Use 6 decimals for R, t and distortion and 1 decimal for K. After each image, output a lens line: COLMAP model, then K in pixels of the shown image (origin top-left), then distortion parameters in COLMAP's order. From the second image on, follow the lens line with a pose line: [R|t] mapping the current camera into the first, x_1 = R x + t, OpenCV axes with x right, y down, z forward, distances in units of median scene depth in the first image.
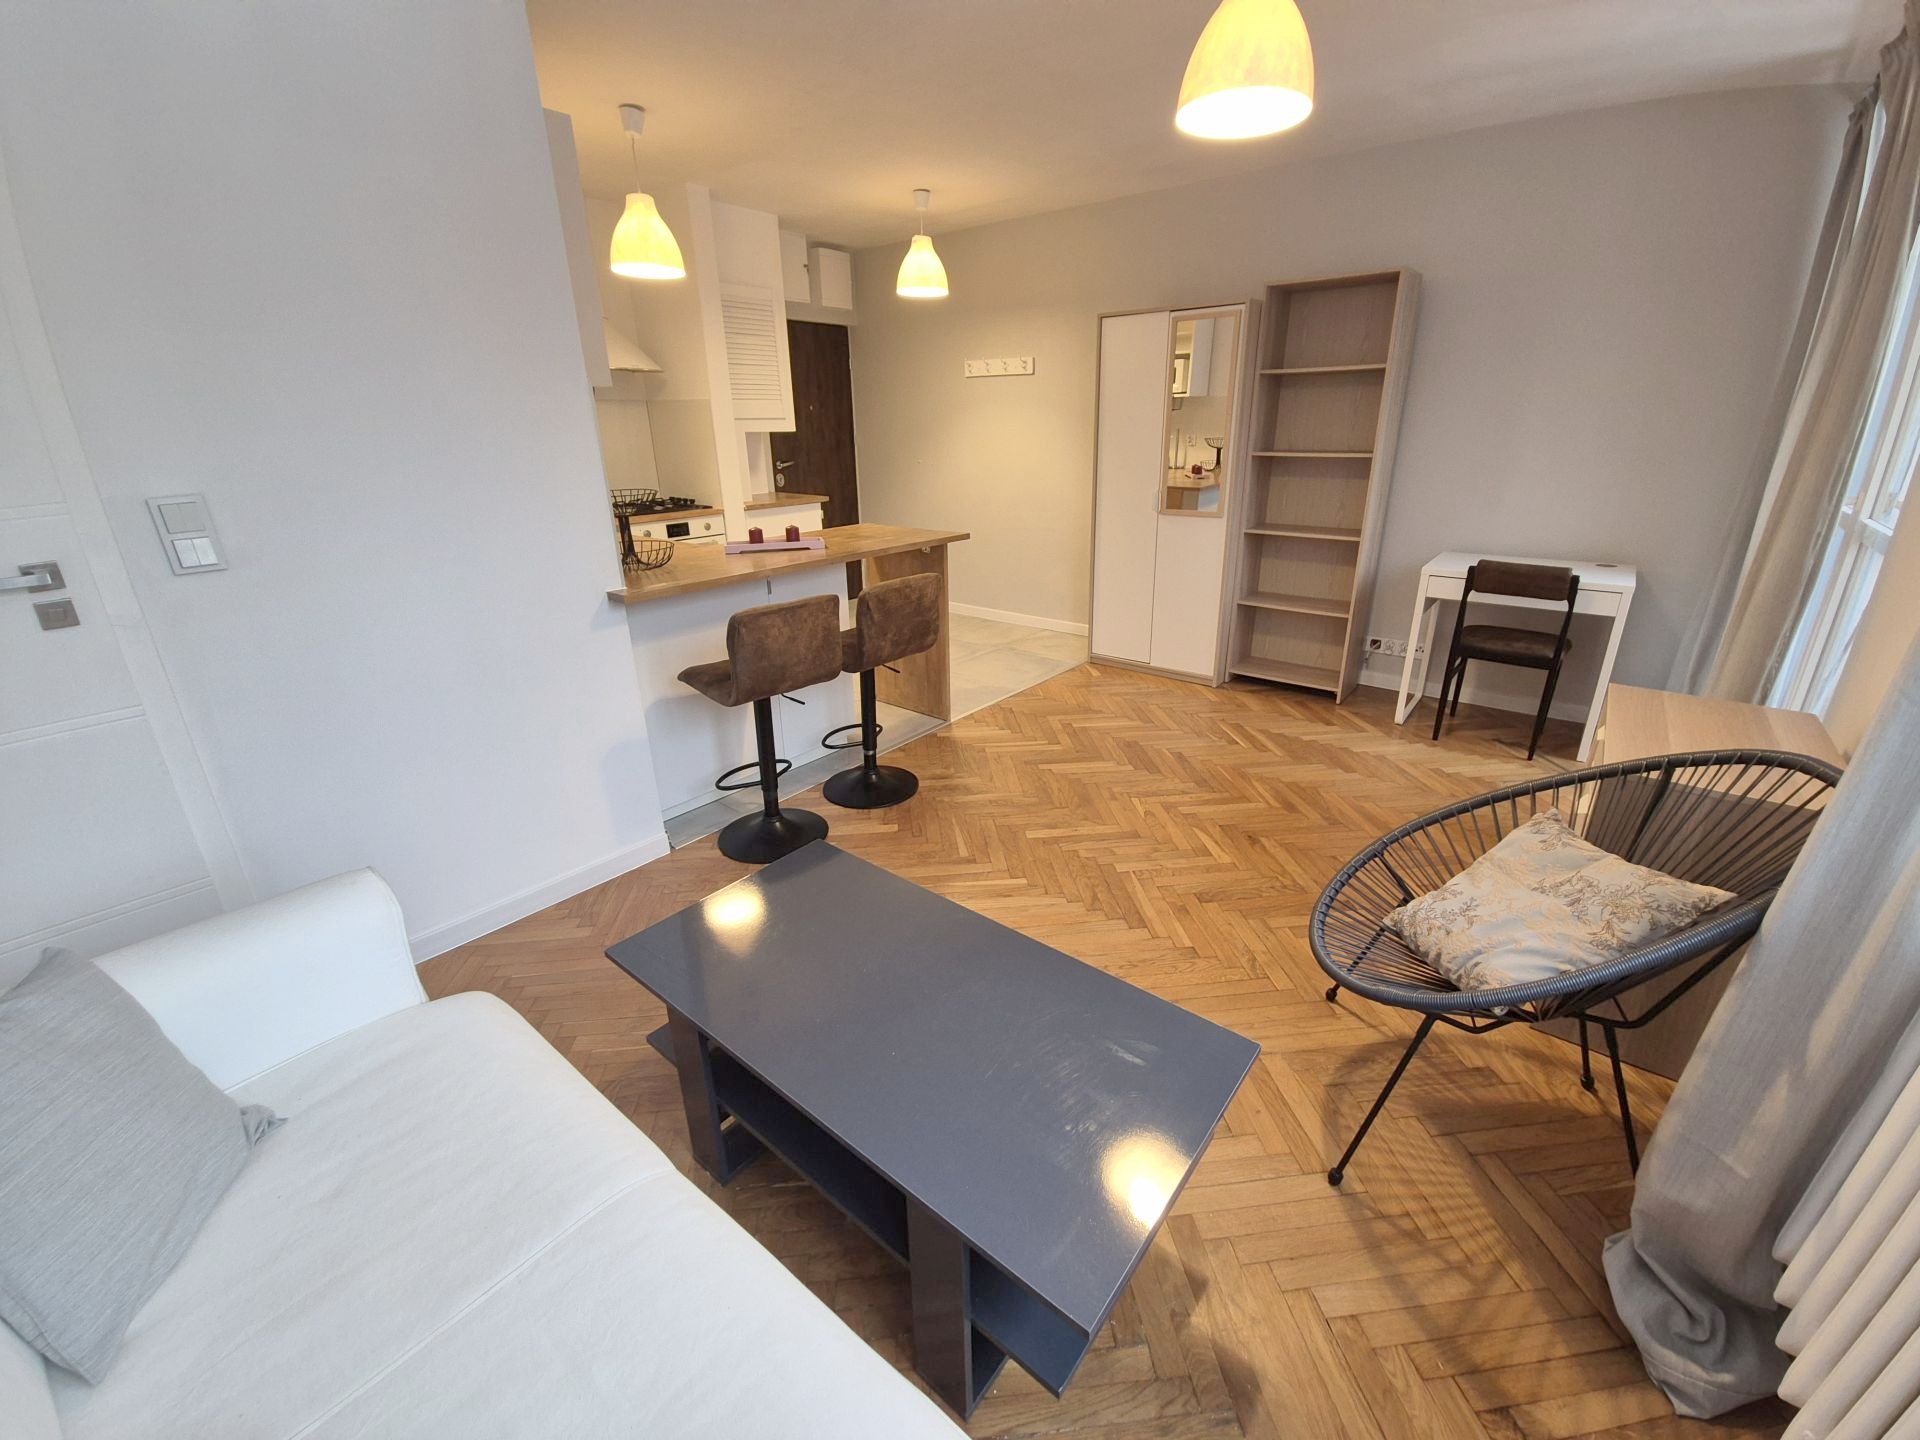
lens RADIAL K [[778.5, 0, 974.5], [0, 778.5, 708.2], [0, 0, 1]] dist [0.007571, -0.006460]
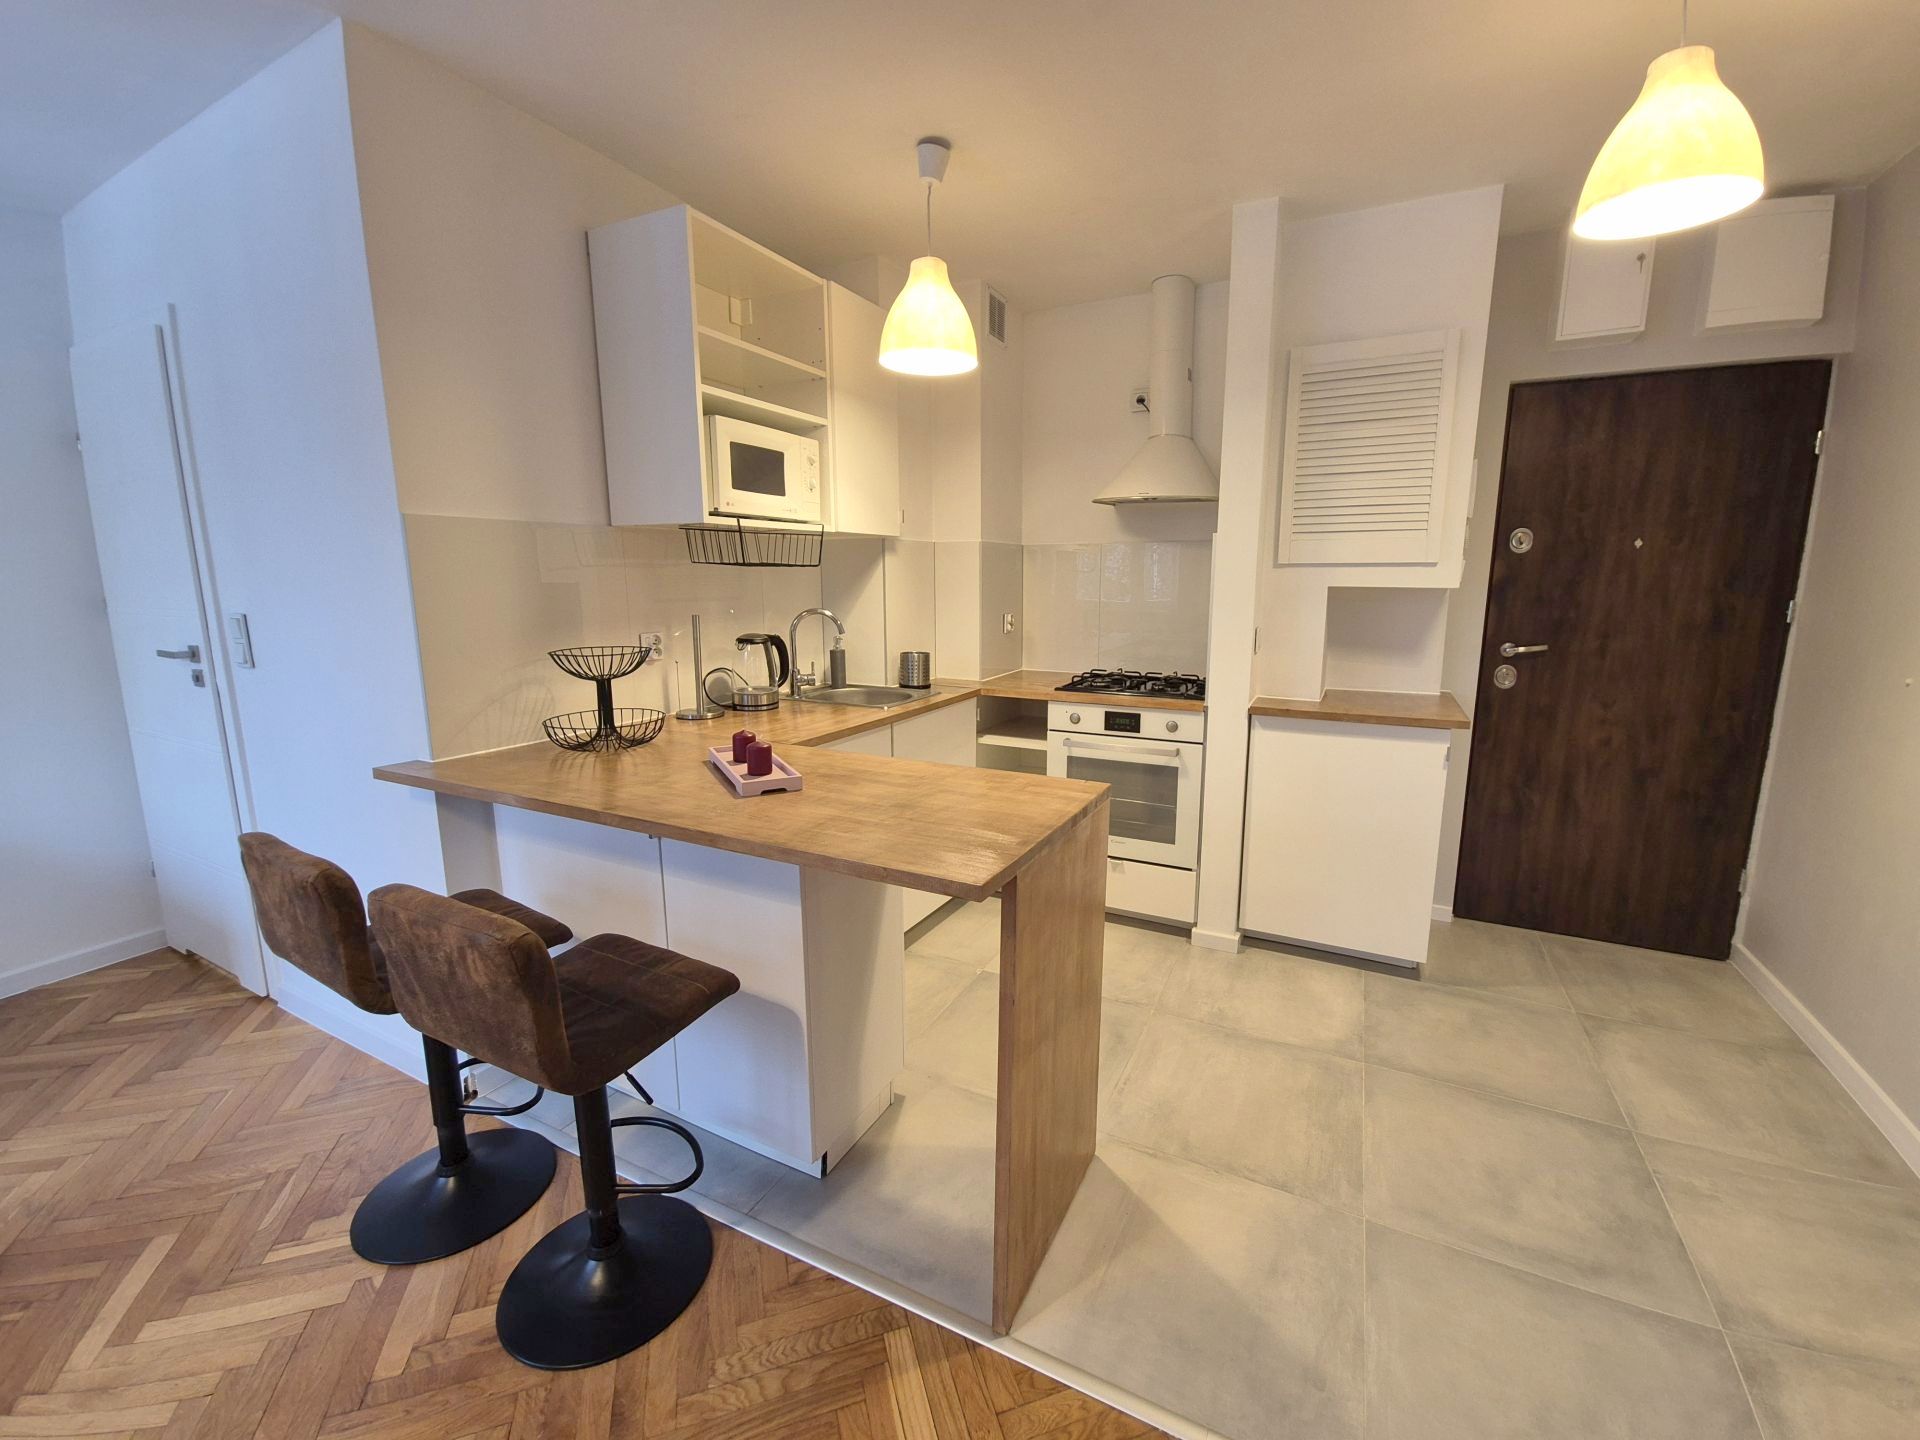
lens RADIAL K [[778.5, 0, 976.0], [0, 778.5, 713.7], [0, 0, 1]] dist [0.007571, -0.006460]
pose [[0.215672, 0.180757, -0.959590, 0.347751], [-0.343229, 0.934041, 0.098802, -0.379329], [0.914155, 0.308050, 0.263488, 1.035594]]
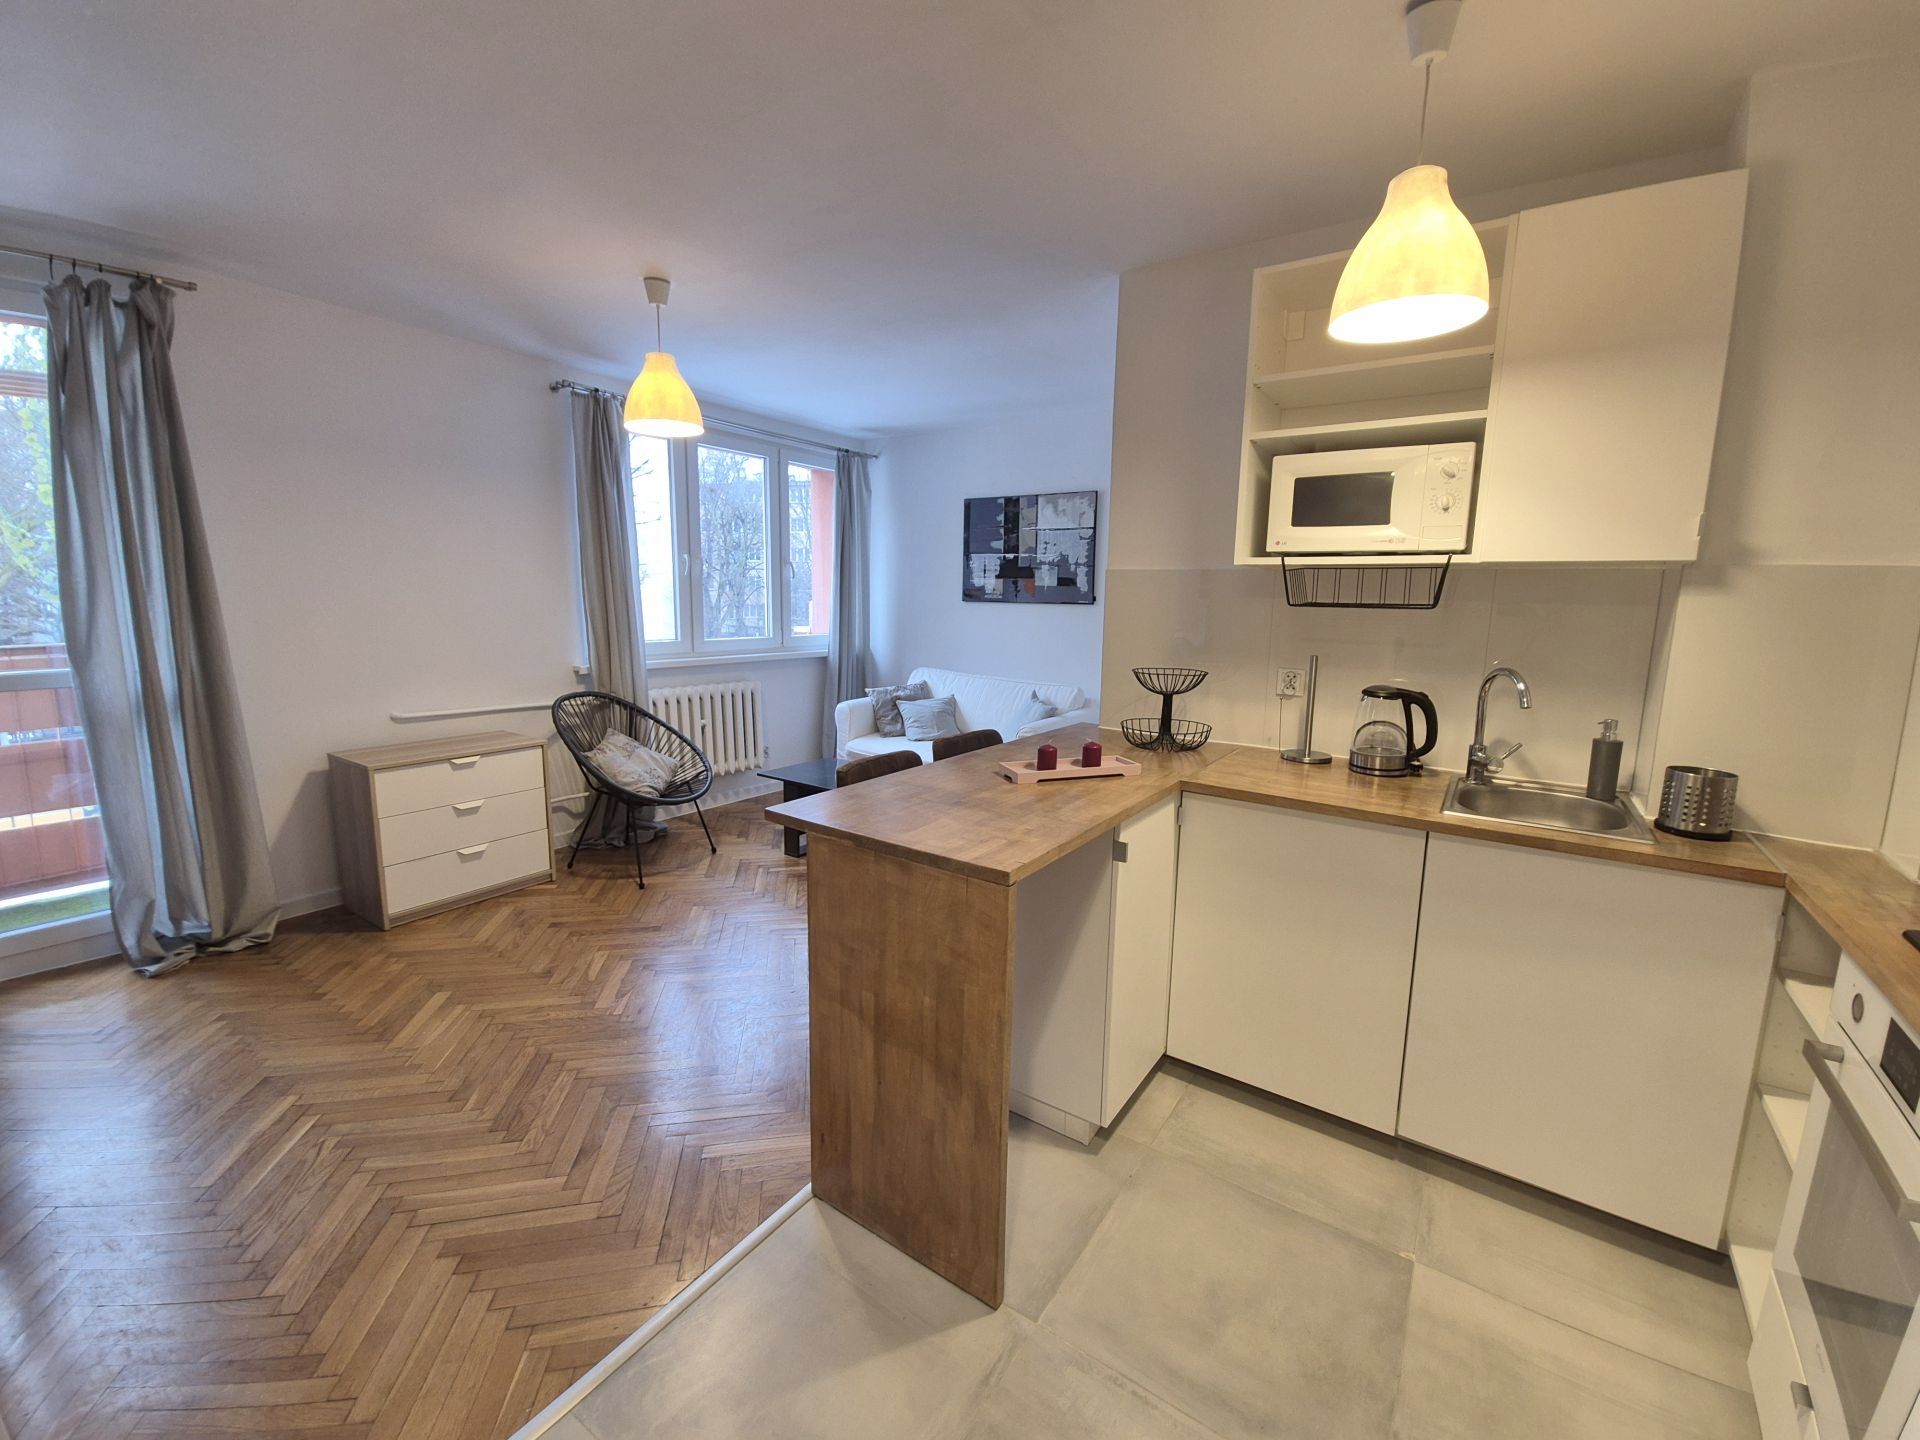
lens RADIAL K [[778.5, 0, 975.1], [0, 778.5, 707.6], [0, 0, 1]] dist [0.007571, -0.006460]
pose [[-0.996277, 0.001011, -0.086200, -0.115750], [-0.040774, 0.875482, 0.481528, -0.623037], [0.075954, 0.483250, -0.872181, 1.659616]]
